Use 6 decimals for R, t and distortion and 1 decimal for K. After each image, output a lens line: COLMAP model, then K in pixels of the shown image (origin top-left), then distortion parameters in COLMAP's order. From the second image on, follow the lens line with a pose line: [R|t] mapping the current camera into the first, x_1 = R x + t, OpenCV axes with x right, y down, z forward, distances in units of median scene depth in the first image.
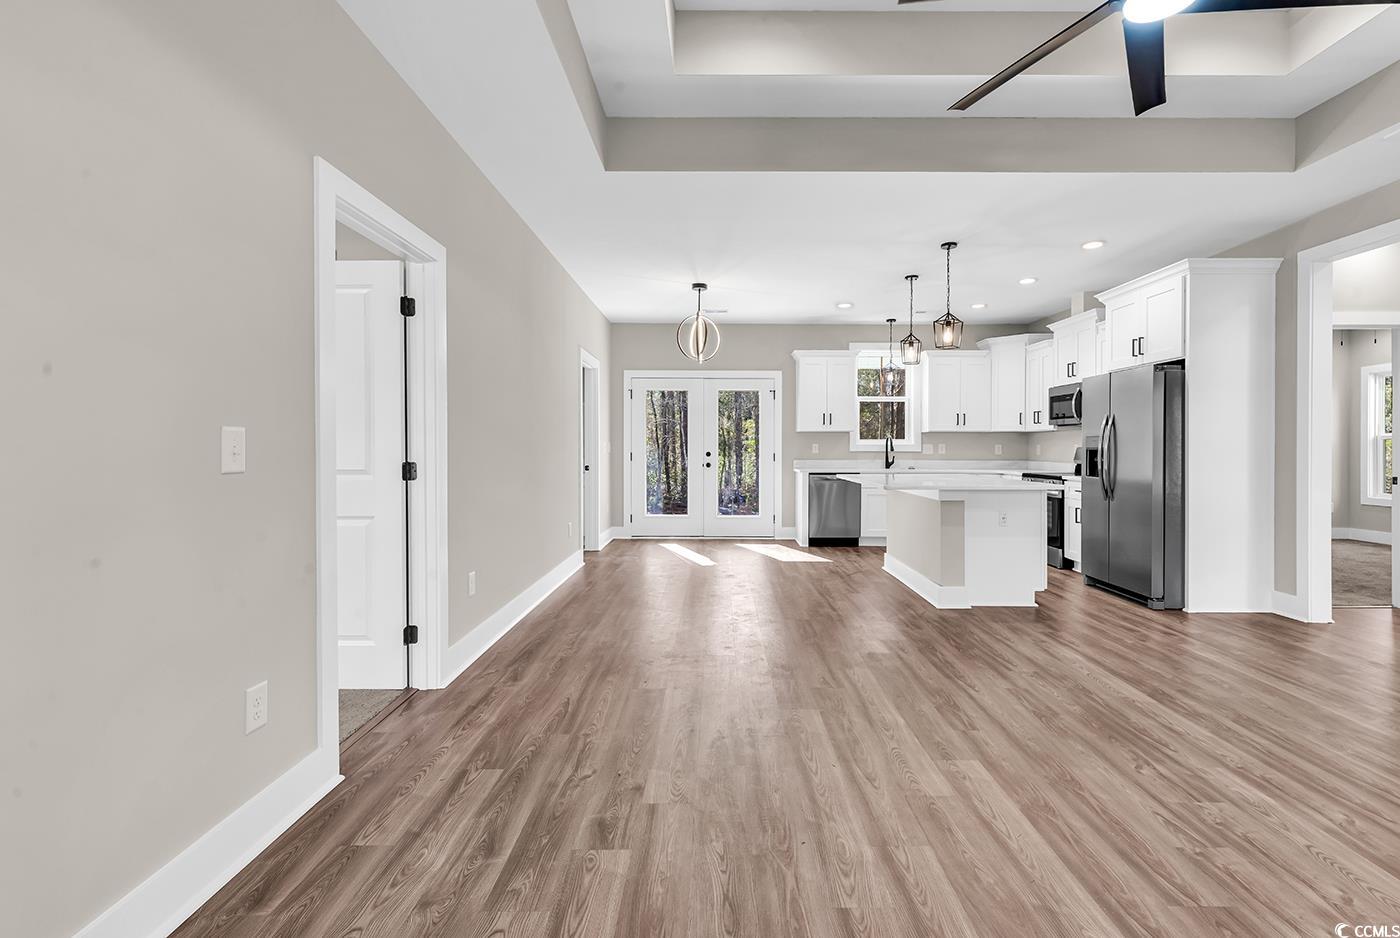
lens RADIAL K [[637.9, 0, 703.0], [0, 637.9, 458.5], [0, 0, 1]] dist [-0.002745, -0.000545]
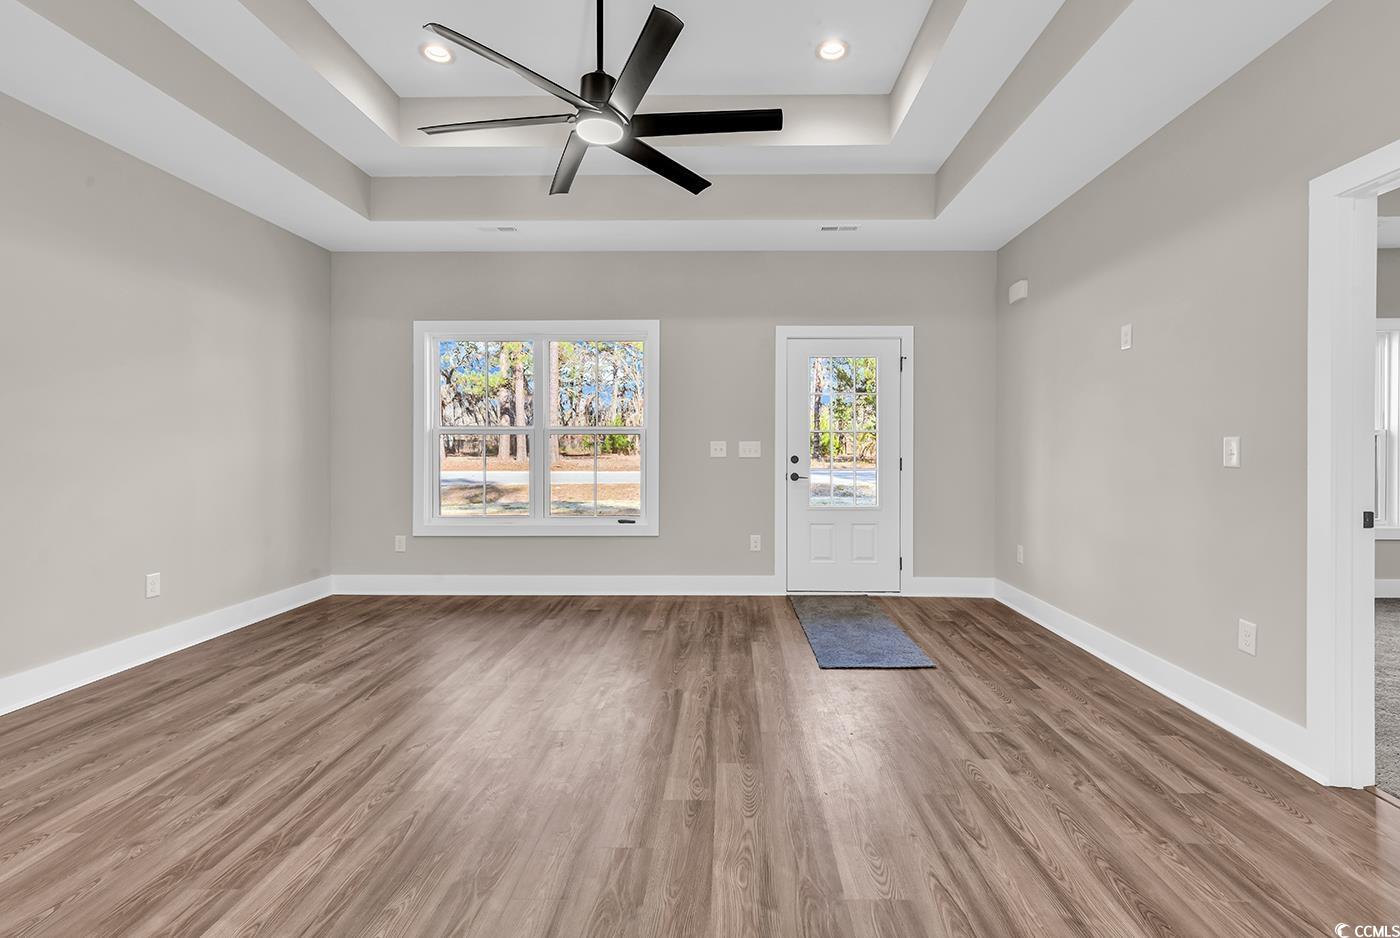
lens RADIAL K [[637.9, 0, 703.0], [0, 637.9, 458.5], [0, 0, 1]] dist [-0.002745, -0.000545]
pose [[-0.999822, 0.000000, 0.018857, 0.323449], [0.000714, 0.999282, 0.037870, -0.034980], [-0.018844, 0.037877, -0.999105, 1.688518]]
